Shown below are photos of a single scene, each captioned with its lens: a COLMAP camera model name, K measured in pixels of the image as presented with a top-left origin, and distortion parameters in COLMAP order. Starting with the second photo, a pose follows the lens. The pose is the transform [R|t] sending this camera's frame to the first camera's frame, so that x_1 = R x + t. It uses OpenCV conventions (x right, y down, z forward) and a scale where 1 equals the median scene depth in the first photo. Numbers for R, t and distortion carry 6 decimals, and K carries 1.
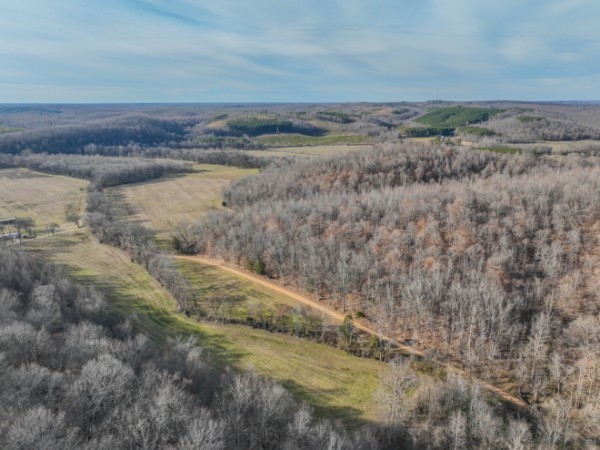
lens RADIAL K [[429.6, 0, 300.0], [0, 429.6, 225.0], [0, 0, 1]] dist [0.000229, 0.004228]
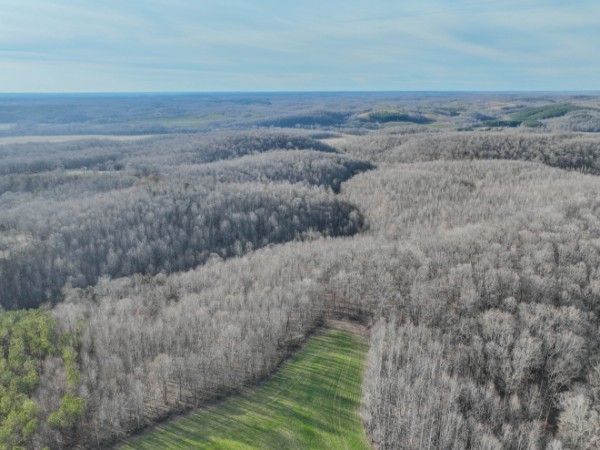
lens RADIAL K [[429.6, 0, 300.0], [0, 429.6, 225.0], [0, 0, 1]] dist [0.000229, 0.004228]
pose [[0.924798, 0.118079, -0.361672, 0.263938], [-0.107389, 0.992979, 0.049595, 0.155393], [0.364988, -0.007026, 0.930986, -0.747726]]
